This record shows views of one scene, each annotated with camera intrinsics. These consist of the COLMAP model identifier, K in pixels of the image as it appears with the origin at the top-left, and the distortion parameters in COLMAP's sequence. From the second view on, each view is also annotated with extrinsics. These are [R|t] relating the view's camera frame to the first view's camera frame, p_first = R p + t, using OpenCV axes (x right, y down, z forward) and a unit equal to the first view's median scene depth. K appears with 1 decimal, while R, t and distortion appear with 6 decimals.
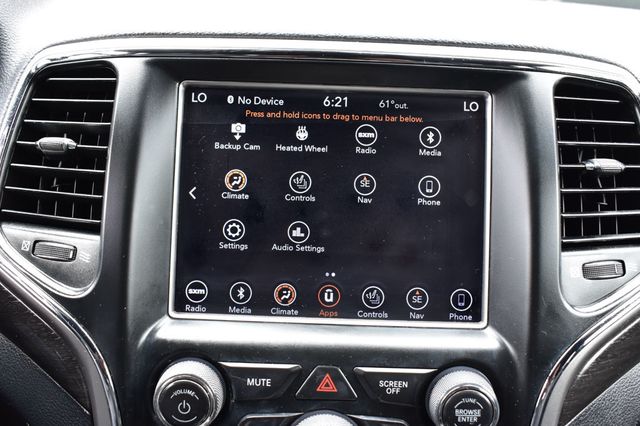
lens RADIAL K [[673.7, 0, 318.8], [0, 673.7, 212.0], [0, 0, 1]] dist [-0.074530, 0.000000]
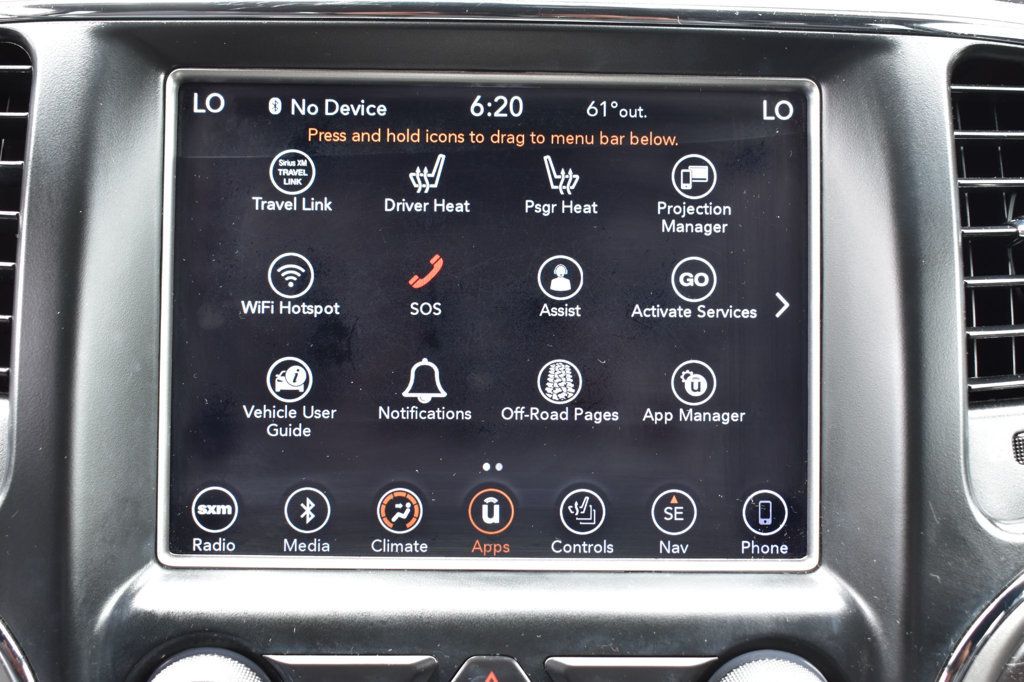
lens RADIAL K [[1501.3, 0, 510.3], [0, 1501.3, 342.5], [0, 0, 1]] dist [-0.029835, 0.000000]
pose [[0.999368, -0.023847, 0.026357, 0.003451], [0.023326, 0.999530, 0.019898, -0.017336], [-0.026819, -0.019270, 0.999455, -0.073266]]
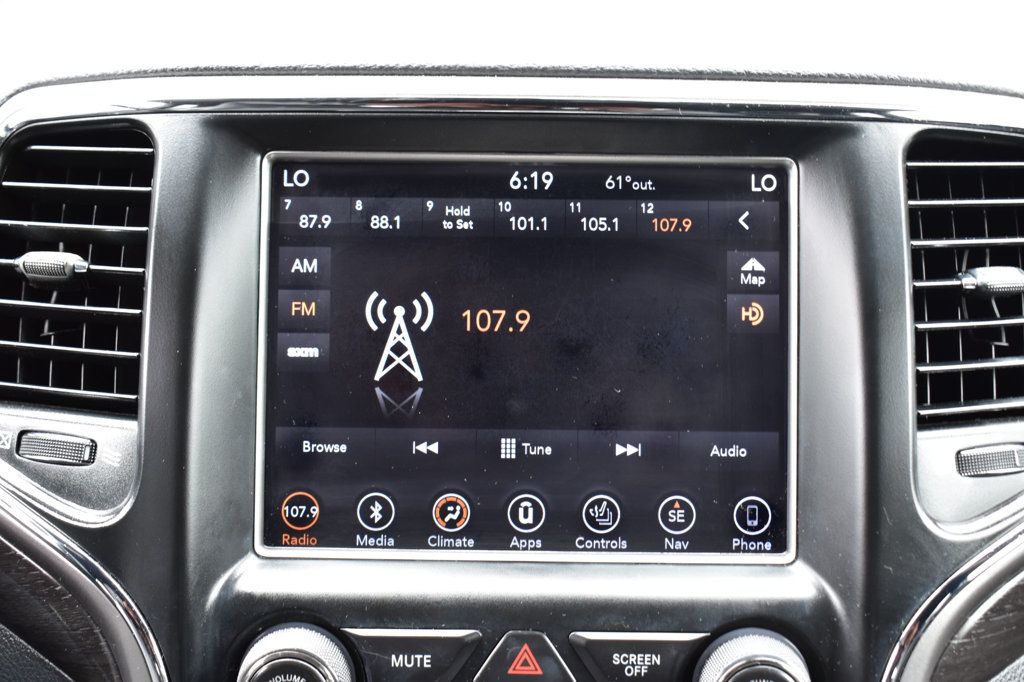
lens RADIAL K [[1501.3, 0, 509.0], [0, 1501.3, 337.7], [0, 0, 1]] dist [-0.029835, 0.000000]
pose [[0.999739, -0.022047, -0.006045, 0.011532], [0.022110, 0.999699, 0.010602, -0.042978], [0.005810, -0.010733, 0.999926, -0.309885]]
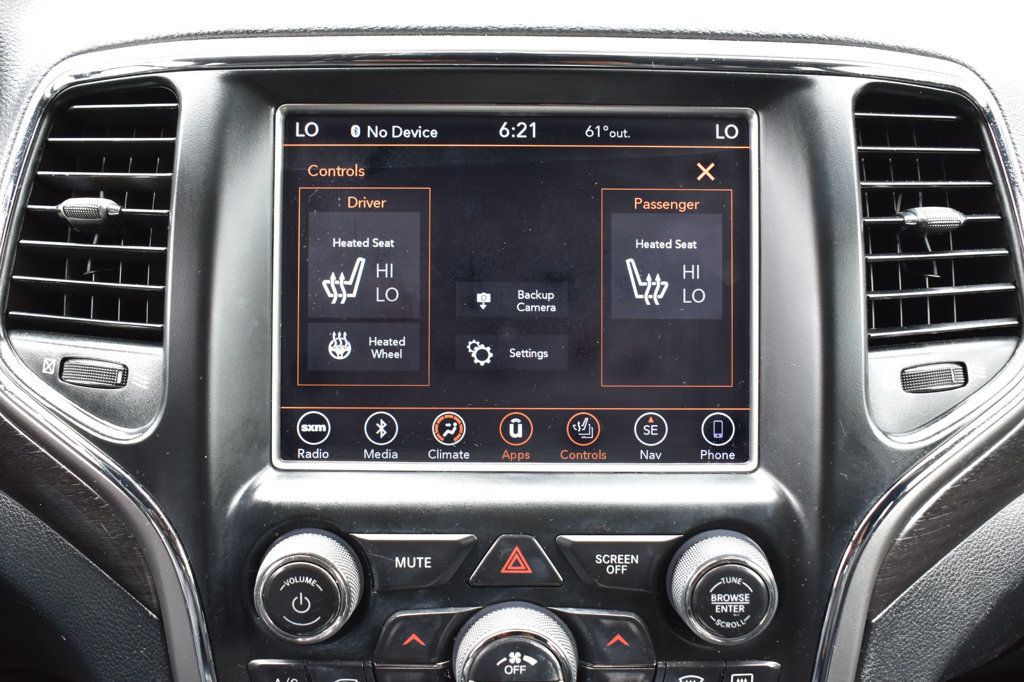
lens RADIAL K [[1077.9, 0, 510.2], [0, 1077.9, 340.3], [0, 0, 1]] dist [-0.074530, 0.000000]
pose [[0.999572, -0.028800, 0.005193, 0.006497], [0.028554, 0.998691, 0.042438, -0.005940], [-0.006408, -0.042271, 0.999086, -0.044319]]
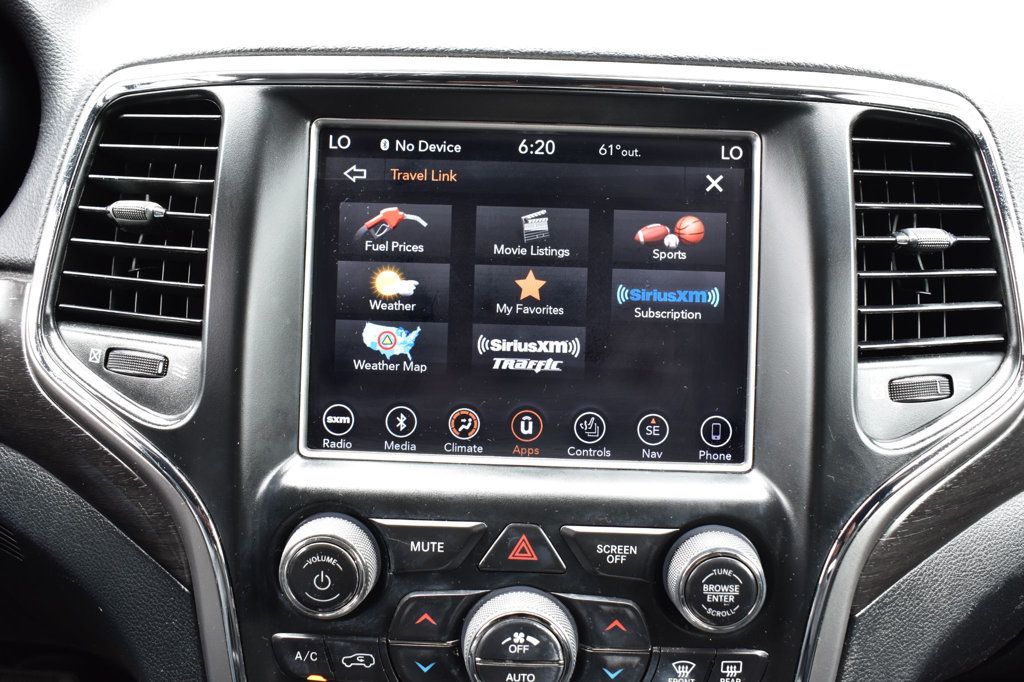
lens RADIAL K [[1077.9, 0, 513.3], [0, 1077.9, 340.0], [0, 0, 1]] dist [-0.074530, 0.000000]
pose [[0.999861, -0.002439, -0.016469, 0.019872], [0.003040, 0.999327, 0.036566, -0.005756], [0.016369, -0.036611, 0.999196, -0.119382]]
